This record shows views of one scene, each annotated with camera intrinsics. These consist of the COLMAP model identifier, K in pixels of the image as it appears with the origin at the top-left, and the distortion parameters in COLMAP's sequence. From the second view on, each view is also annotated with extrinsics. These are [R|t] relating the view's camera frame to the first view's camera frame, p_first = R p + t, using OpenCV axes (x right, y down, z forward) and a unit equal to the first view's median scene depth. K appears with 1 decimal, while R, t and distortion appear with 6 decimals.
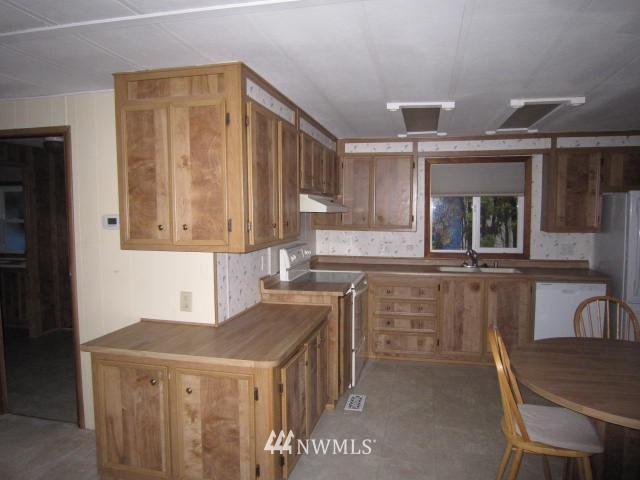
lens RADIAL K [[452.8, 0, 320.4], [0, 452.8, 239.1], [0, 0, 1]] dist [-0.060529, 0.017663]
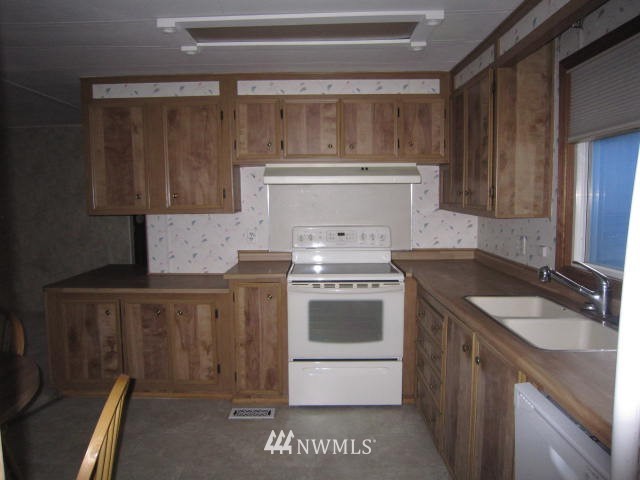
lens RADIAL K [[452.8, 0, 319.5], [0, 452.8, 240.2], [0, 0, 1]] dist [-0.060529, 0.017663]
pose [[0.221552, 0.092289, -0.970772, 0.733042], [-0.054674, 0.995121, 0.082126, -0.024864], [0.973615, 0.034881, 0.225516, 0.767382]]
